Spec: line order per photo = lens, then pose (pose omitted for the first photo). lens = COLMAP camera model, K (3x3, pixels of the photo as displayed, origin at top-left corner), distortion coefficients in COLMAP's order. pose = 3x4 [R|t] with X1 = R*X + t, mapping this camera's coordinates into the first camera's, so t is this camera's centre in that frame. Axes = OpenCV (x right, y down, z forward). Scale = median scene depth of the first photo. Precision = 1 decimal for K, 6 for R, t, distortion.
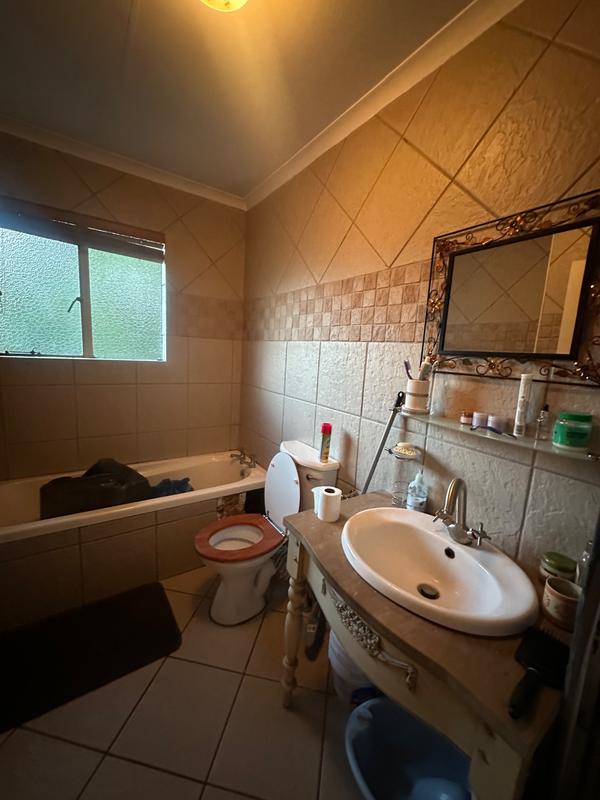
lens RADIAL K [[324.5, 0, 300.1], [0, 324.5, 400.5], [0, 0, 1]] dist [0.001608, 0.001002]
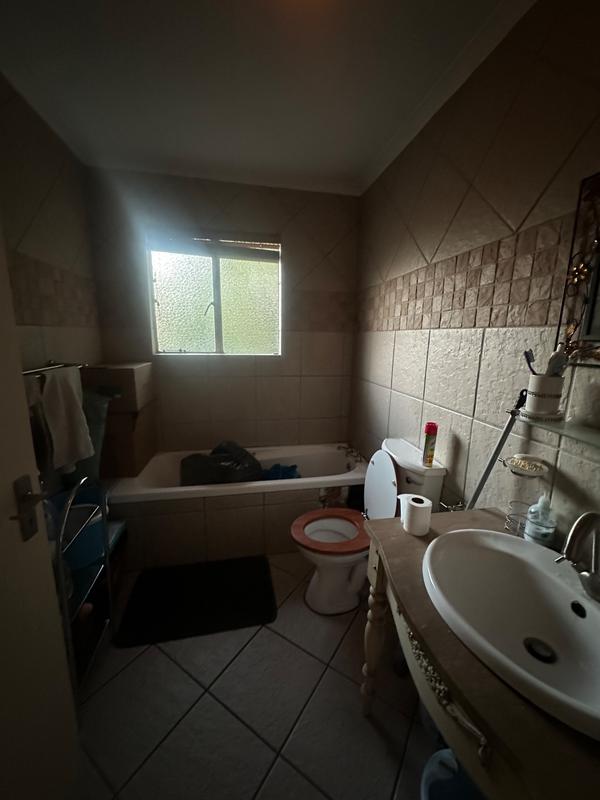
lens RADIAL K [[324.5, 0, 298.5], [0, 324.5, 400.3], [0, 0, 1]] dist [0.001608, 0.001002]
pose [[0.919592, 0.034200, -0.391384, 0.091558], [-0.022768, 0.999169, 0.033813, -0.012196], [0.392215, -0.022183, 0.919606, 0.045591]]
